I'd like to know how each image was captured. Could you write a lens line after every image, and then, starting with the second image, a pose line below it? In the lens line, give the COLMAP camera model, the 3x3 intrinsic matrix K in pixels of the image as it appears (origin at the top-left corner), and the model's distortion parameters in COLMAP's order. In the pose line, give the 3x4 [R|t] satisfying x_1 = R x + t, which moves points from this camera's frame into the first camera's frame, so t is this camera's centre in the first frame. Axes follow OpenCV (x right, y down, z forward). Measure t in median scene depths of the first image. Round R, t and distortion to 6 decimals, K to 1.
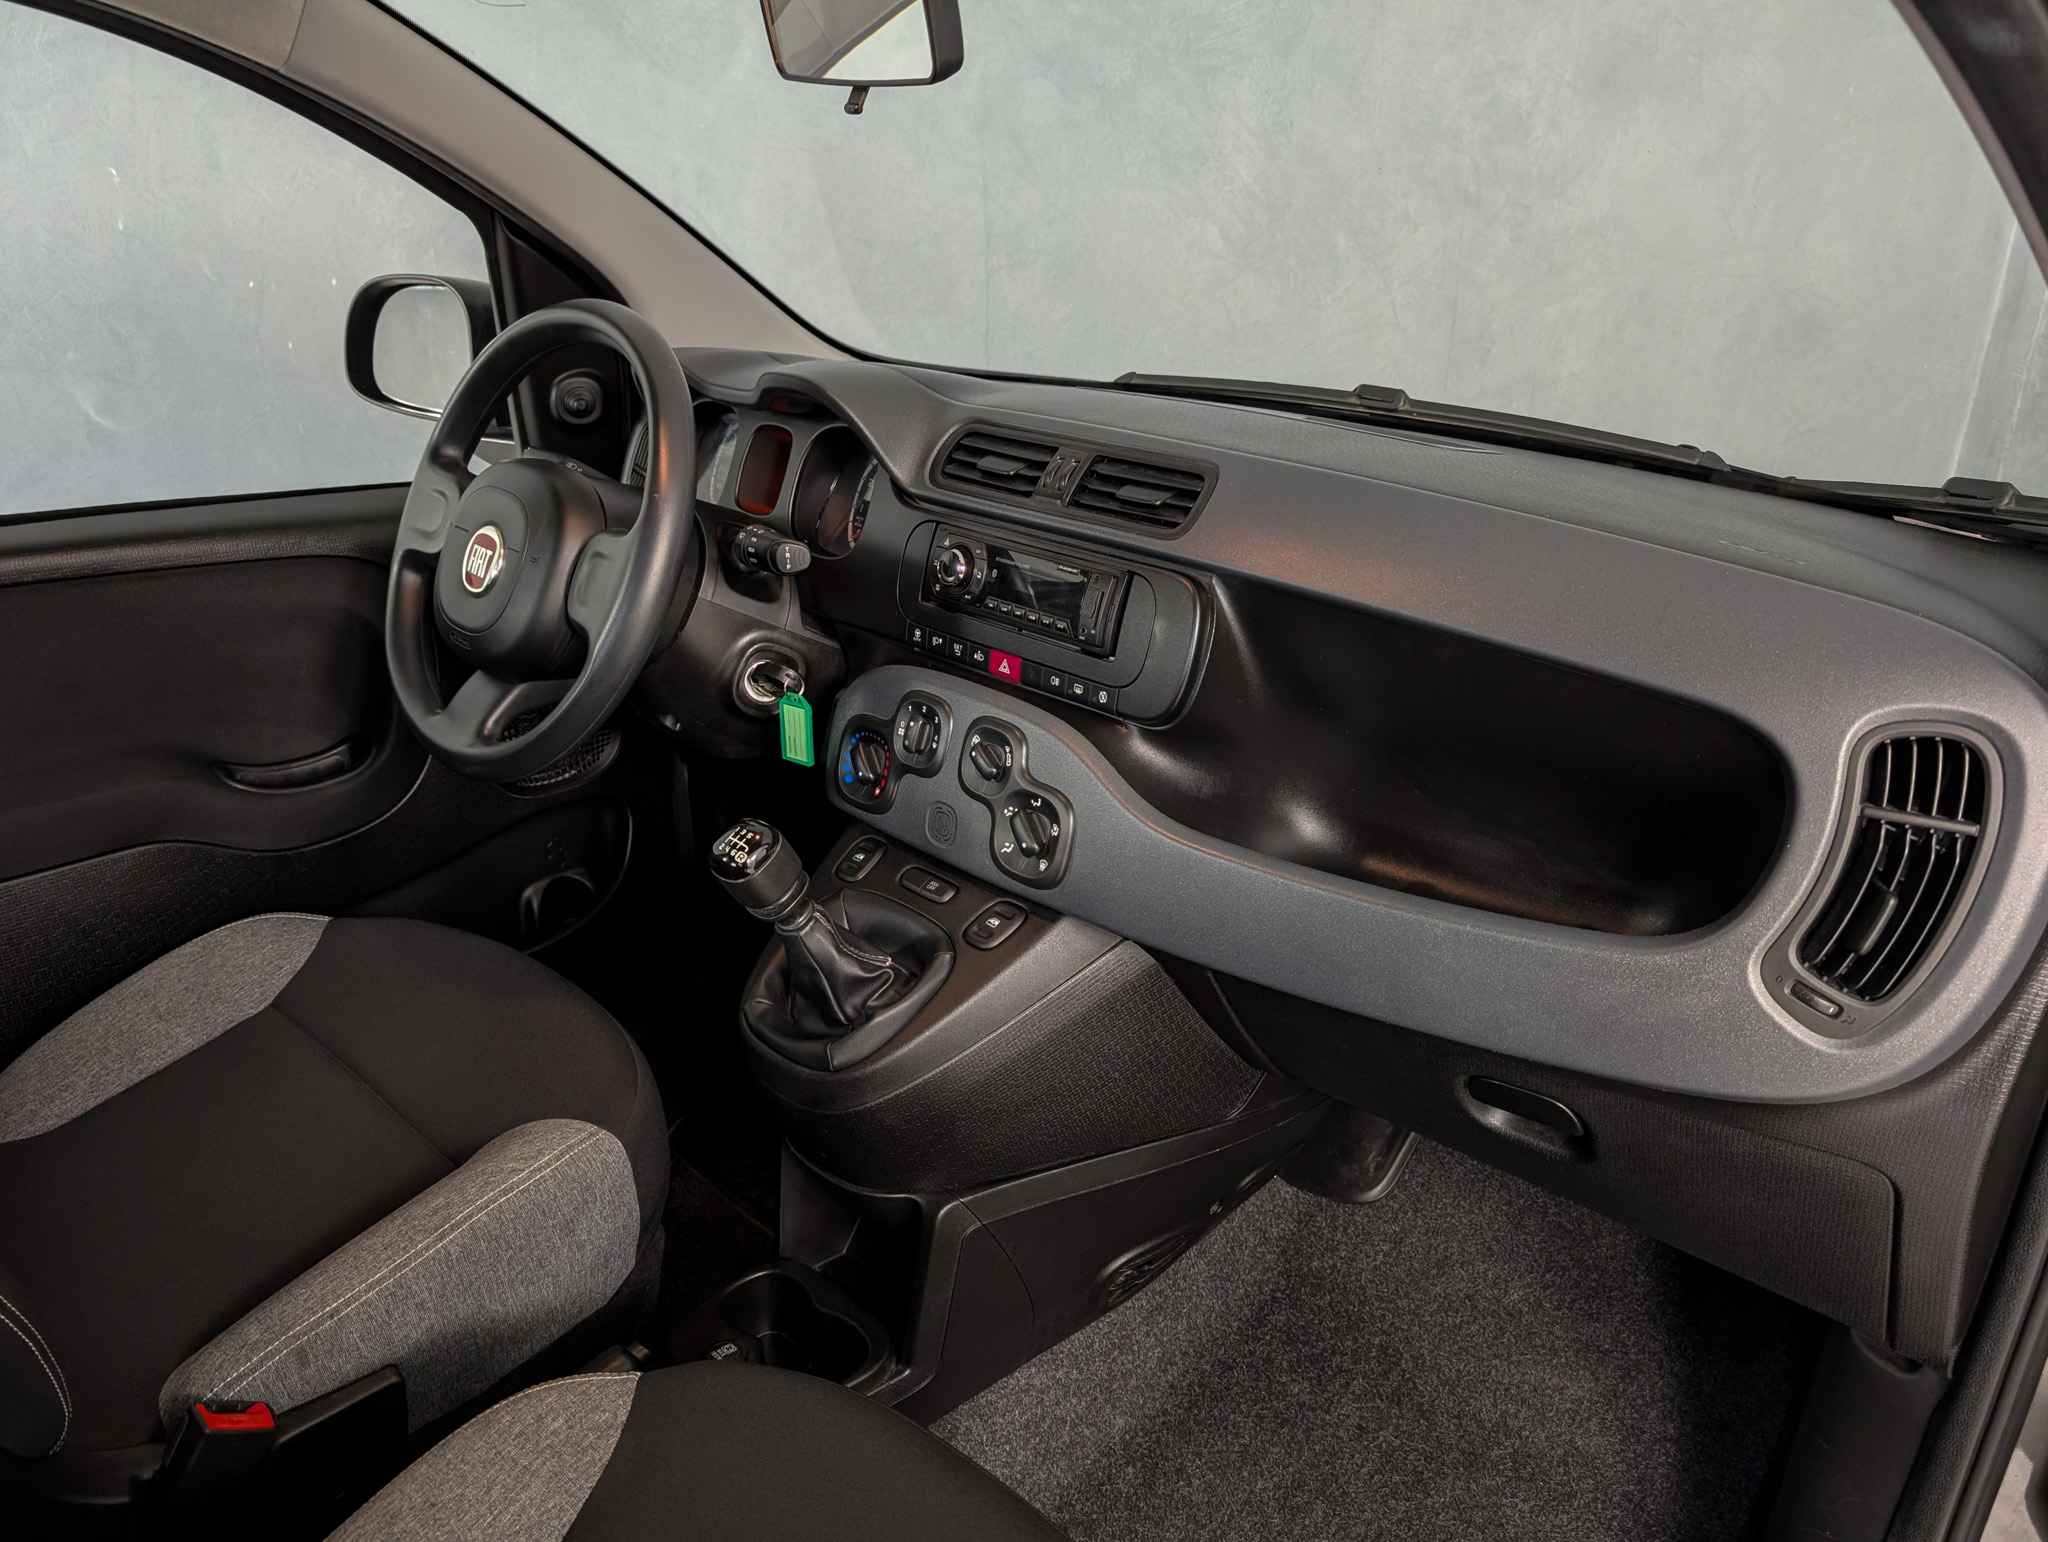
lens RADIAL K [[1422.7, 0, 1025.0], [0, 1422.7, 811.6], [0, 0, 1]] dist [0.011854, -0.002825]
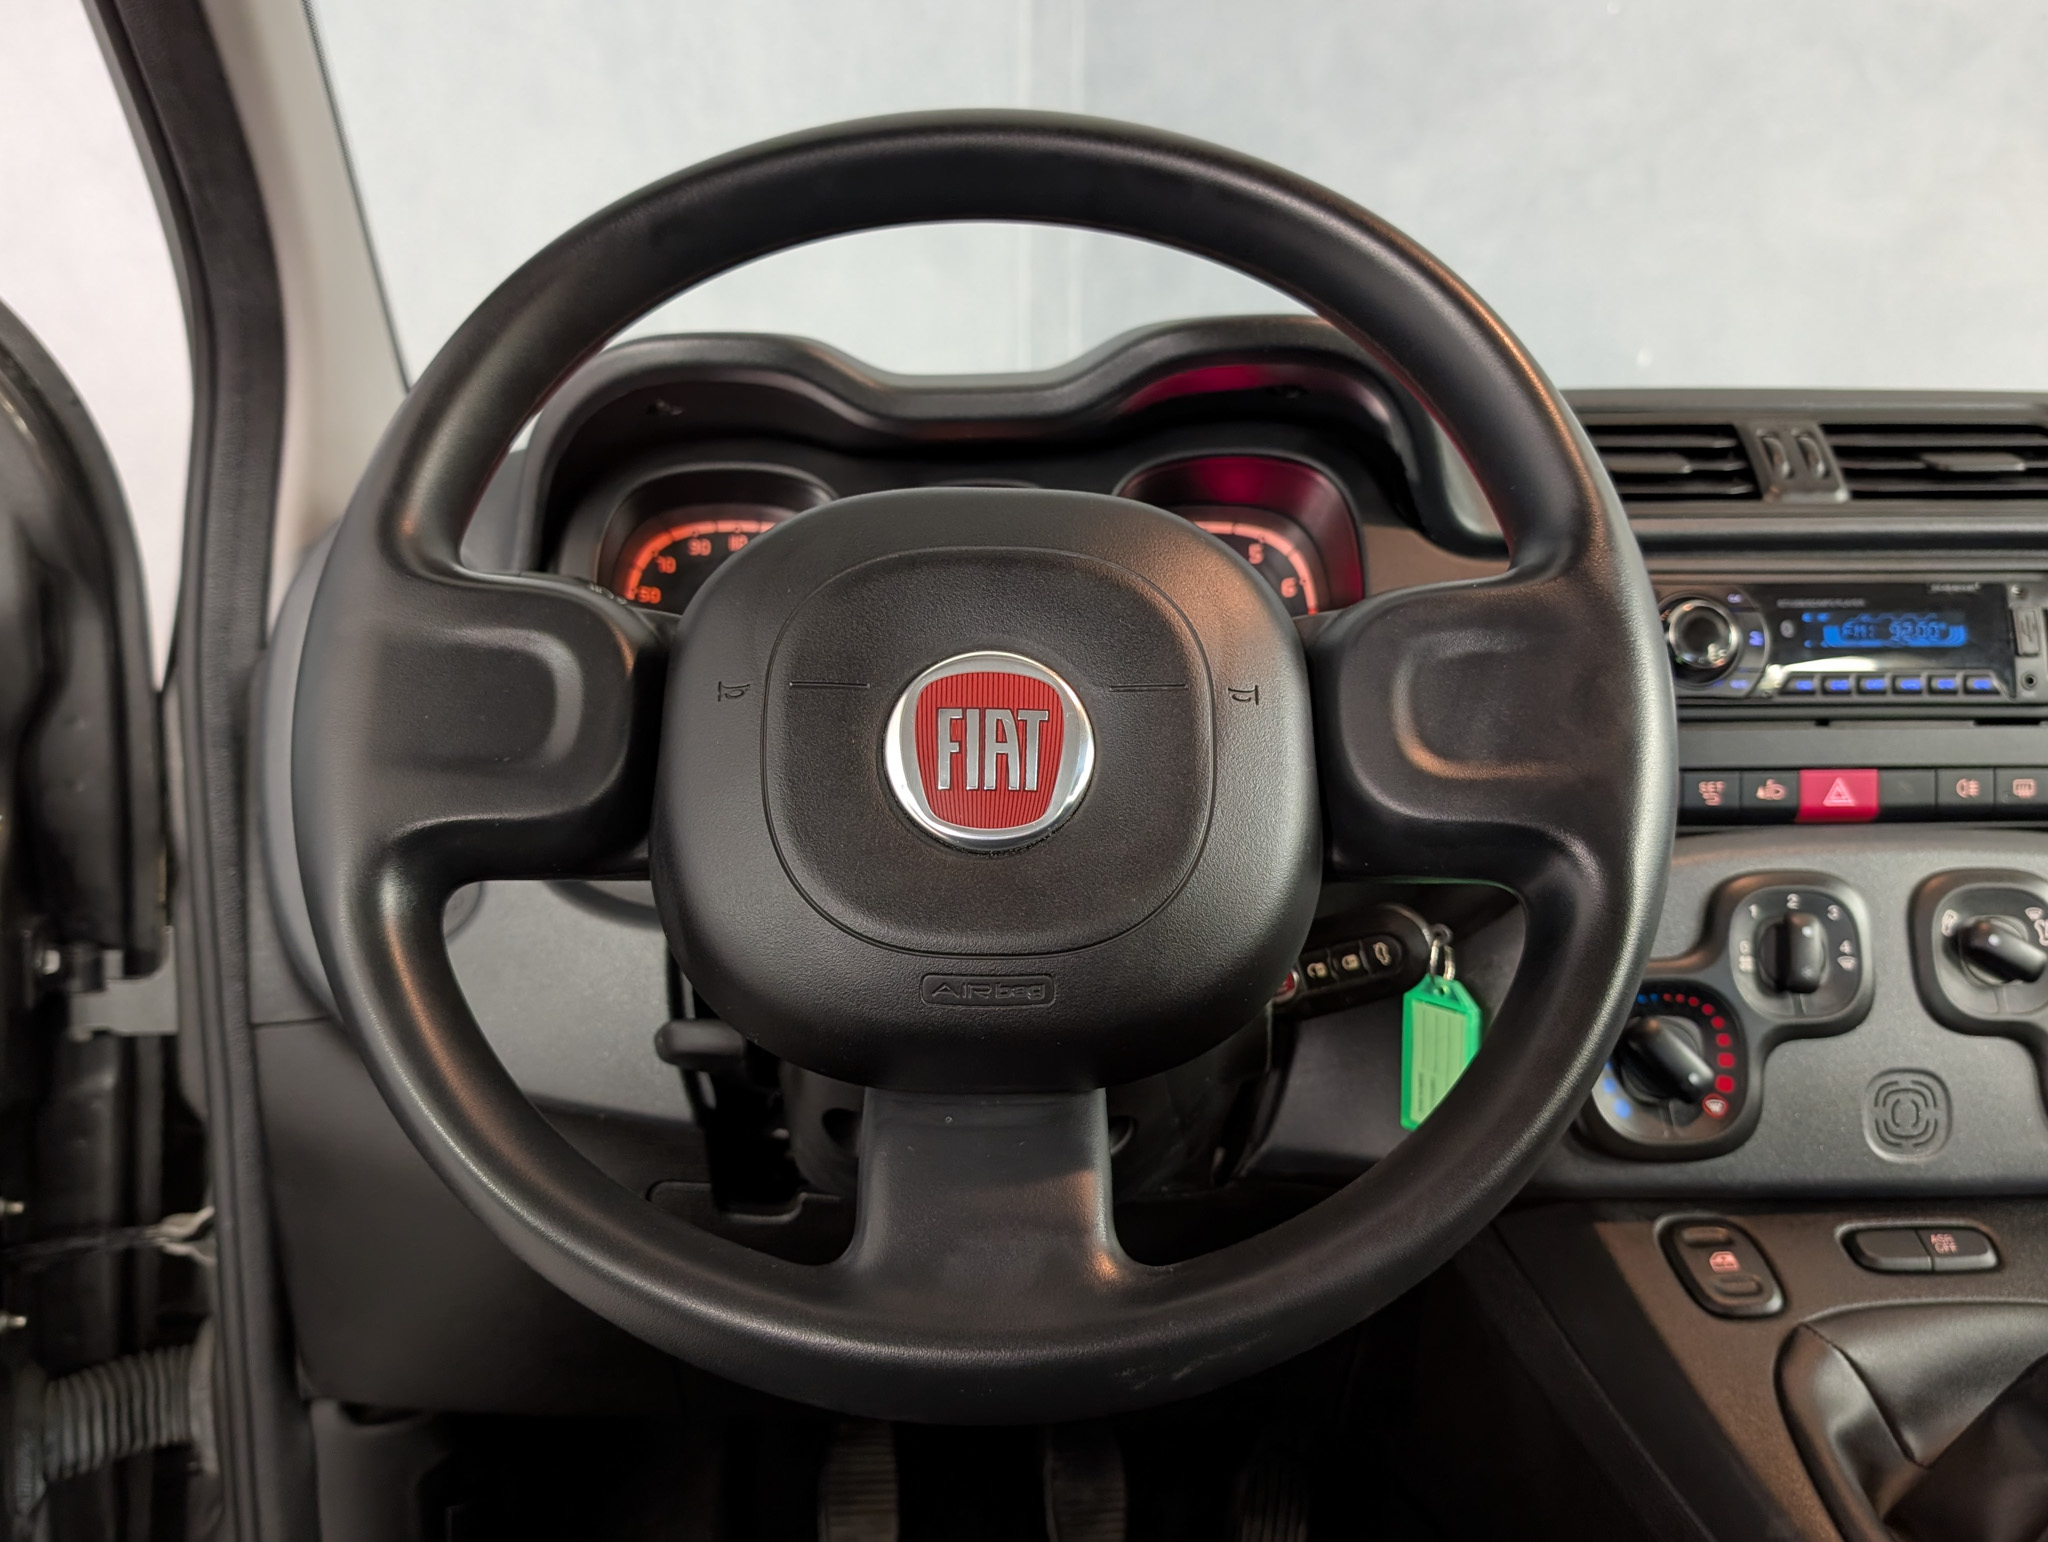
lens RADIAL K [[1760.7, 0, 1021.4], [0, 1760.7, 725.6], [0, 0, 1]] dist [0.013112, -0.006452]
pose [[0.697744, -0.113861, 0.707240, -0.657630], [0.311500, 0.937283, -0.156421, -0.111740], [-0.645074, 0.329447, 0.689452, 0.694884]]
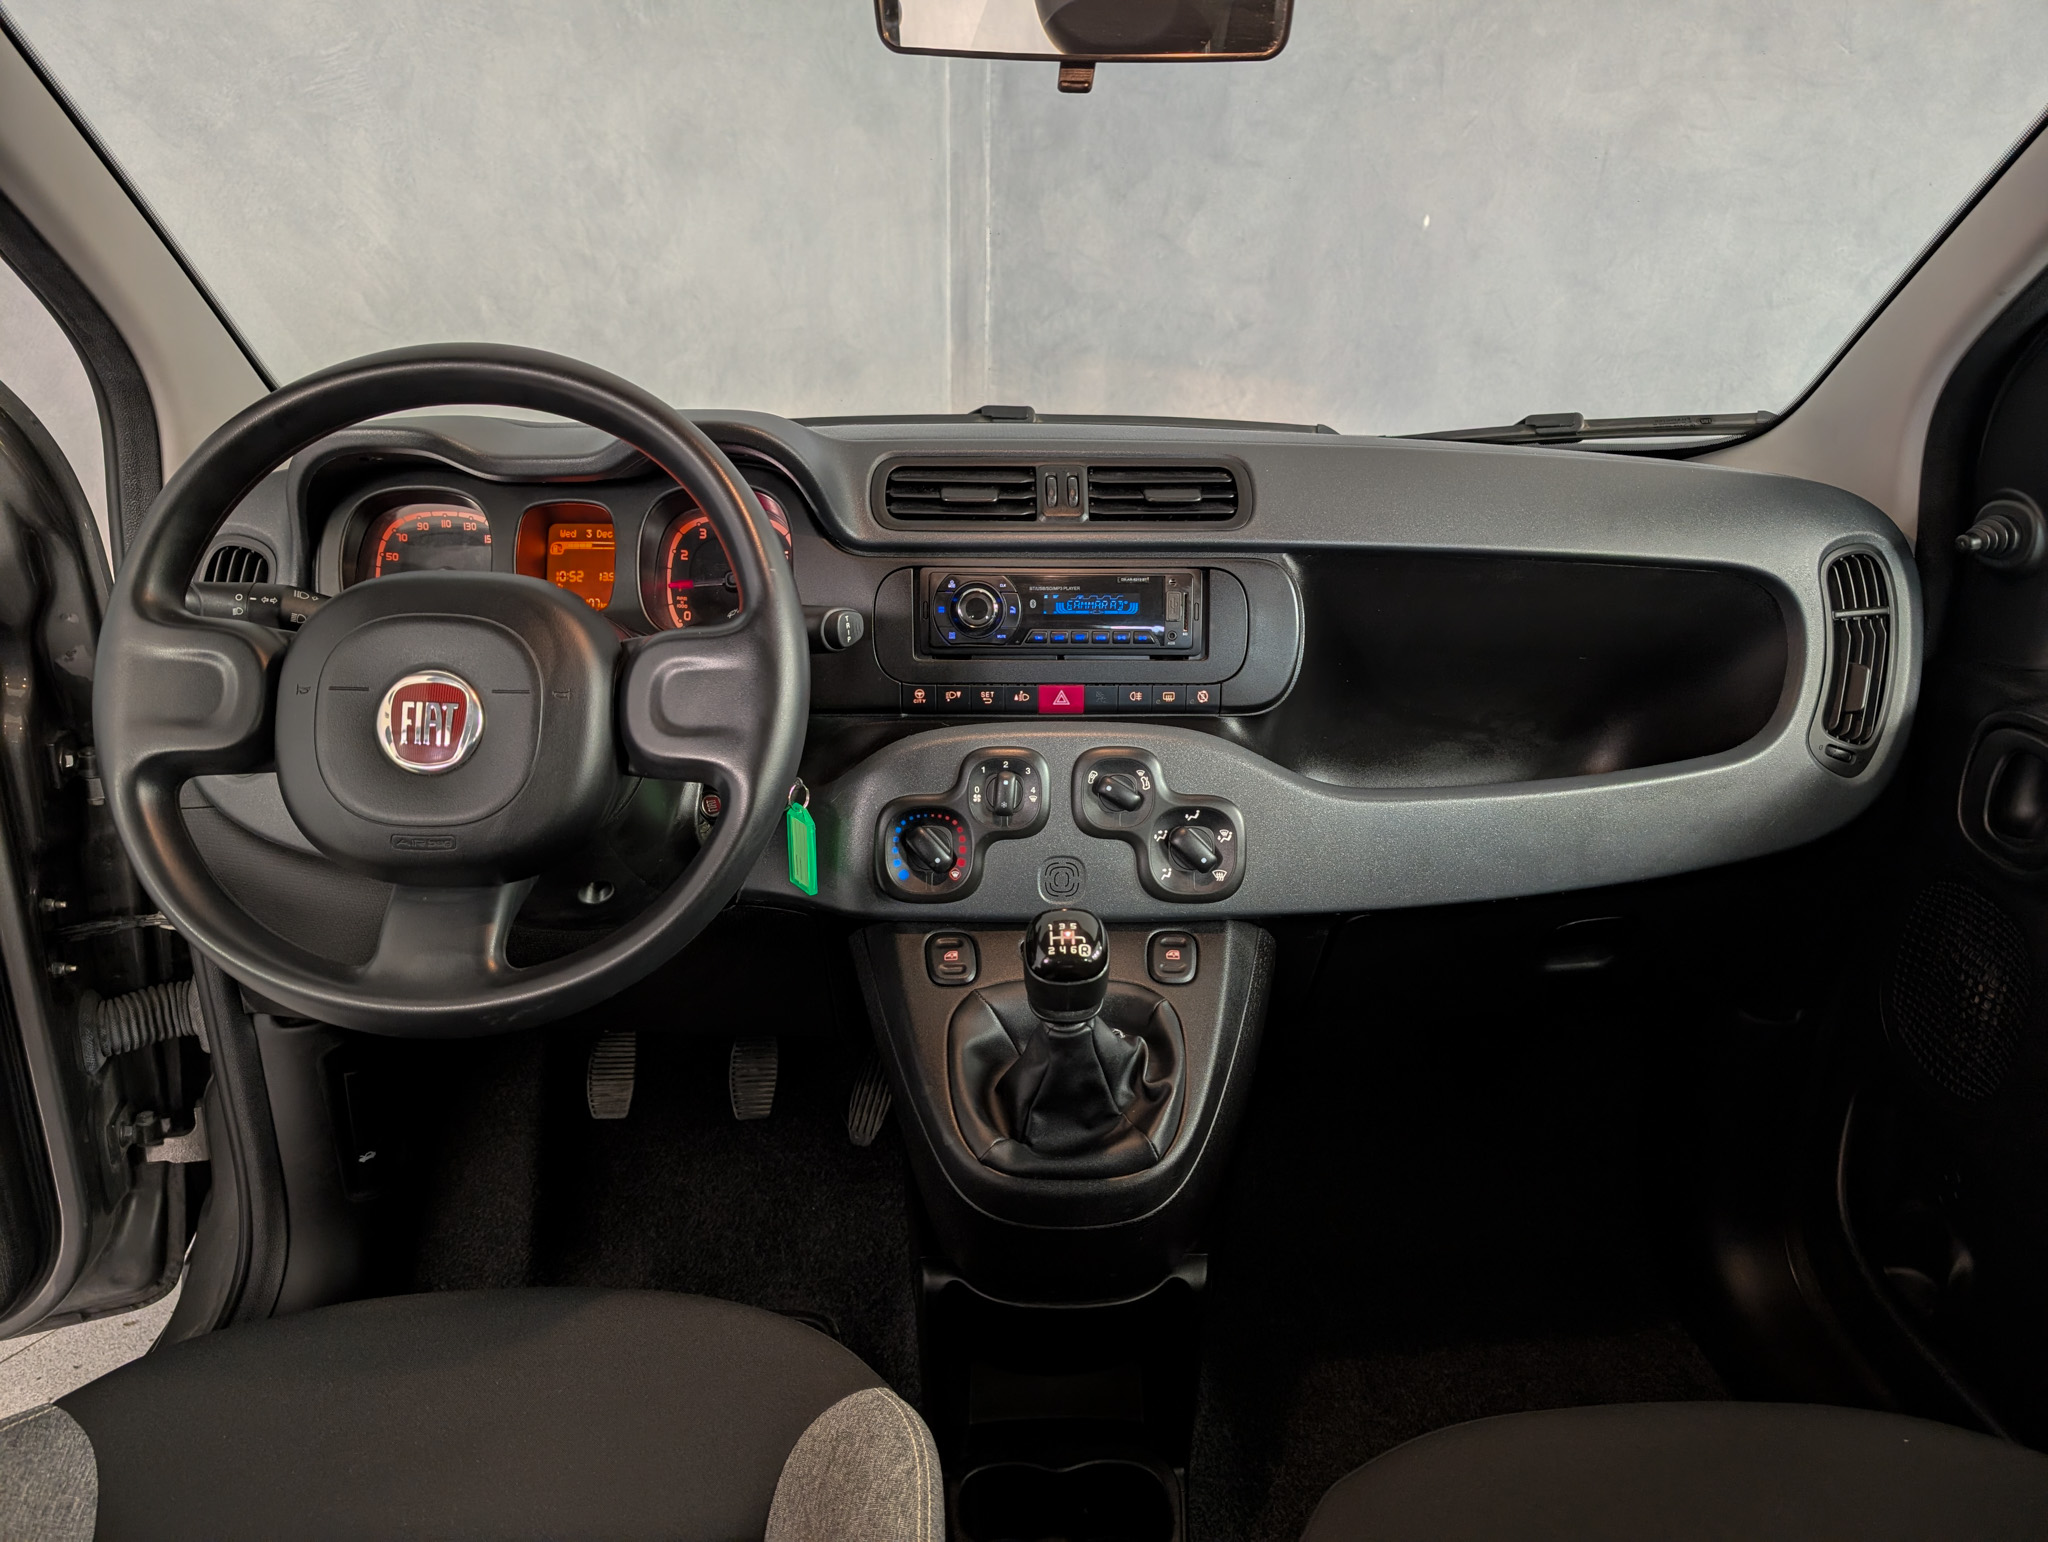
lens RADIAL K [[1438.9, 0, 1024.0], [0, 1438.9, 771.0], [0, 0, 1]] dist [0.024171, -0.020206]
pose [[0.697921, -0.243847, 0.673383, -0.643565], [0.298316, 0.953780, 0.036198, -0.092910], [-0.651087, 0.175618, 0.738407, 0.309395]]
